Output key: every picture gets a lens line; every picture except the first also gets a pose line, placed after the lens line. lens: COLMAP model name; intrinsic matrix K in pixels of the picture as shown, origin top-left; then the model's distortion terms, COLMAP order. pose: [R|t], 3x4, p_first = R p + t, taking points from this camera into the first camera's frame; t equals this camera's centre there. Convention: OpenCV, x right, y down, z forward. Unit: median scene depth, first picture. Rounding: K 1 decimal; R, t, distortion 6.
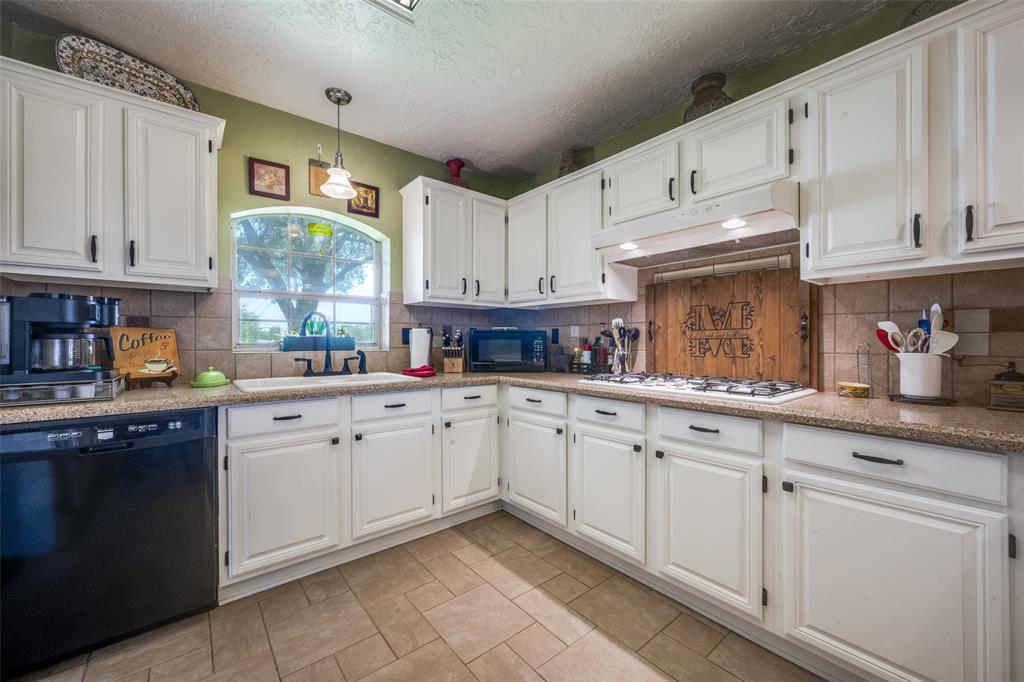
lens RADIAL K [[400.1, 0, 512.3], [0, 400.1, 342.0], [0, 0, 1]] dist [-0.001619, -0.000226]
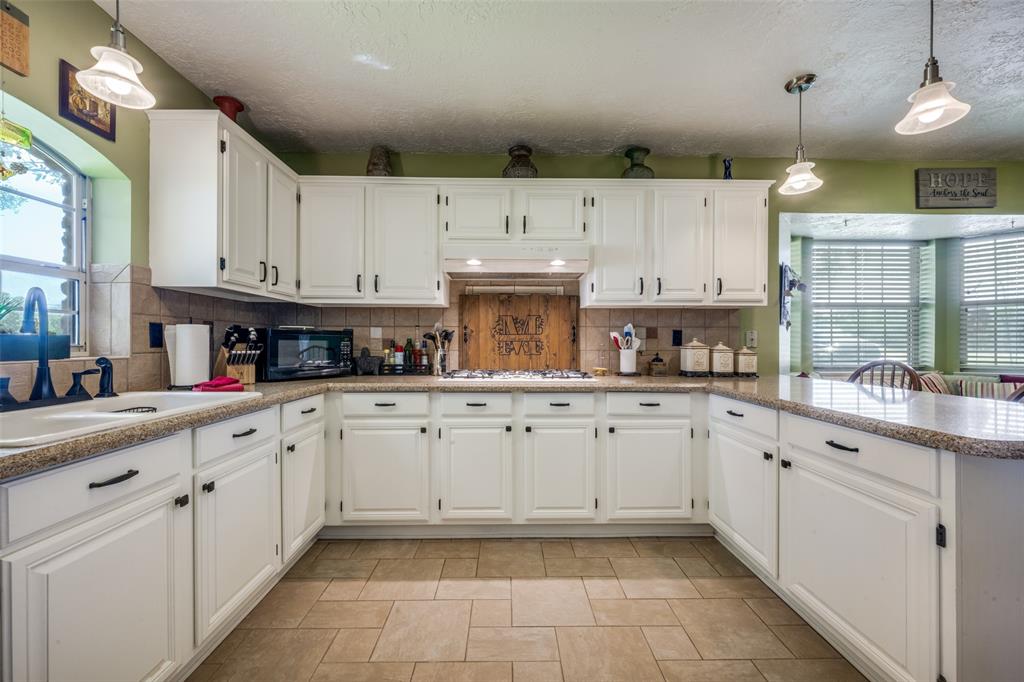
lens RADIAL K [[400.1, 0, 513.2], [0, 400.1, 341.4], [0, 0, 1]] dist [-0.001619, -0.000226]
pose [[0.619772, 0.003034, 0.784776, -0.533080], [-0.000487, 0.999994, -0.003481, -0.002632], [-0.784782, 0.001775, 0.619770, 0.171155]]
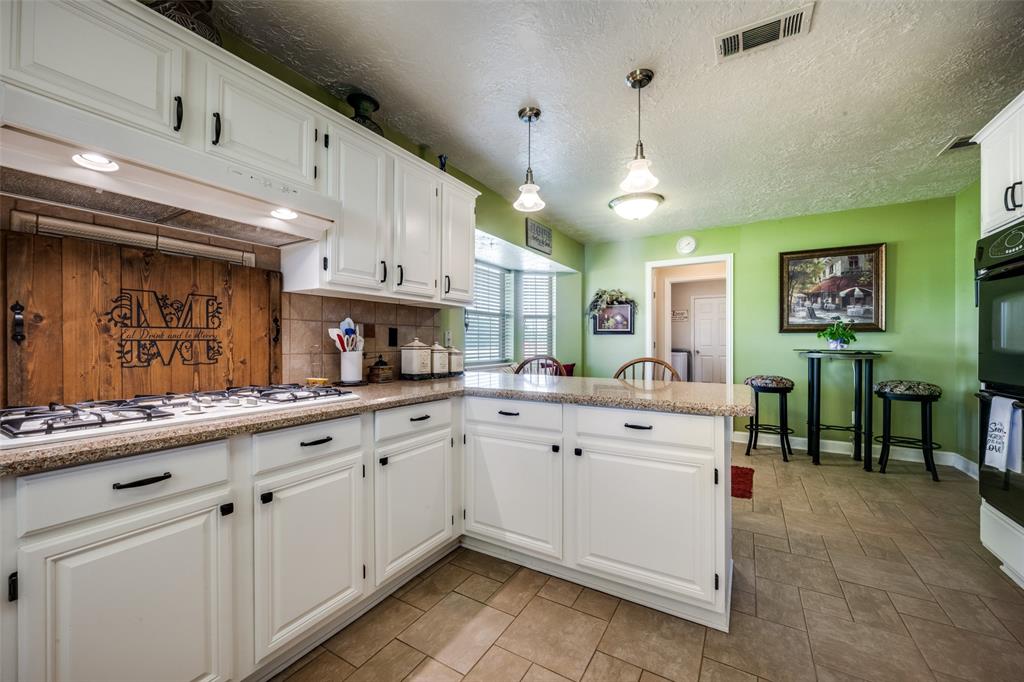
lens RADIAL K [[400.1, 0, 511.7], [0, 400.1, 341.7], [0, 0, 1]] dist [-0.001619, -0.000226]
pose [[-0.340253, 0.003062, 0.940329, -0.365110], [0.001853, 0.999995, -0.002586, -0.002319], [-0.940332, 0.000863, -0.340257, 0.633960]]
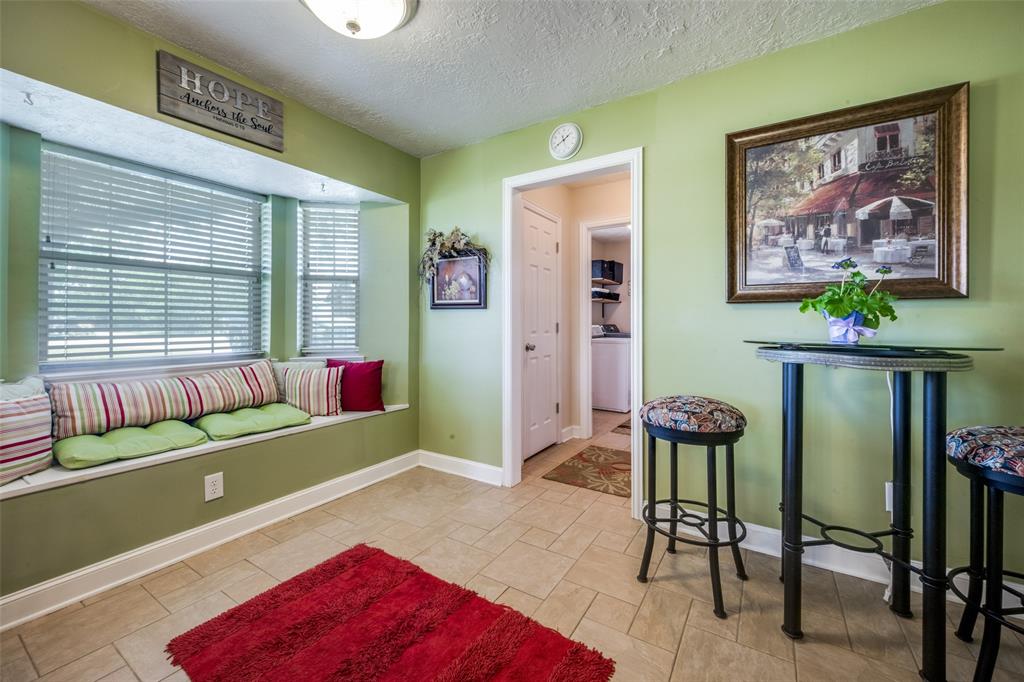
lens RADIAL K [[400.1, 0, 519.9], [0, 400.1, 321.3], [0, 0, 1]] dist [-0.001619, -0.000226]
pose [[-0.312885, 0.008326, 0.949754, 0.312505], [-0.001880, 0.999954, -0.009386, 0.002741], [-0.949789, -0.004722, -0.312855, -0.541674]]
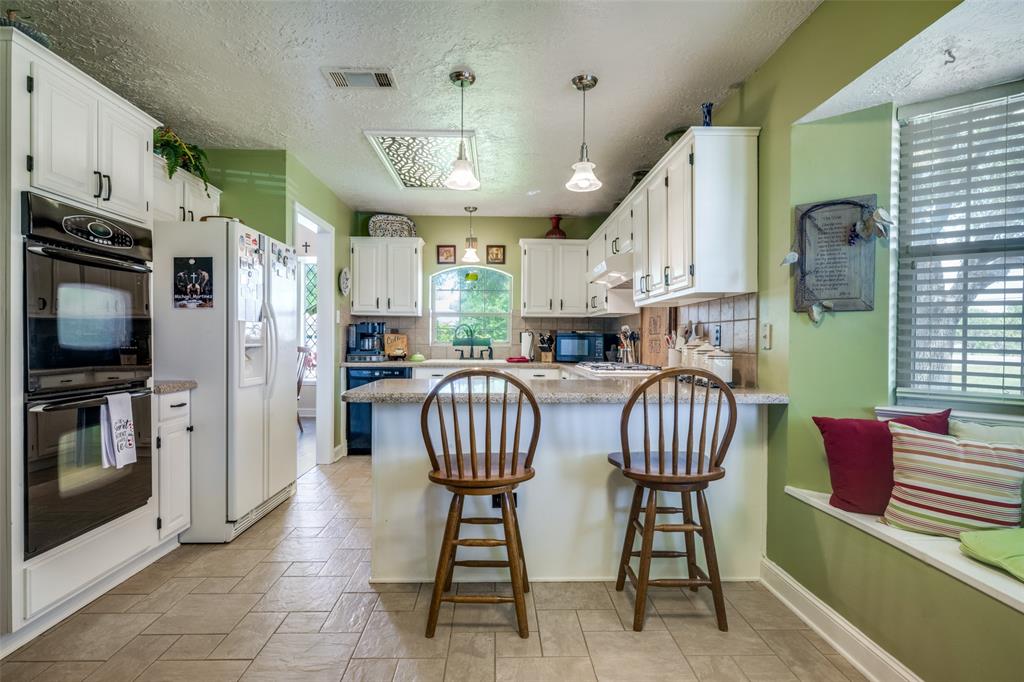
lens RADIAL K [[562.4, 0, 504.6], [0, 562.4, 342.8], [0, 0, 1]] dist [0.050608, 0.000286]
pose [[0.791667, 0.006748, -0.610915, 1.294382], [-0.007915, 0.999968, 0.000788, 0.005308], [0.610901, 0.004211, 0.791696, -0.978013]]
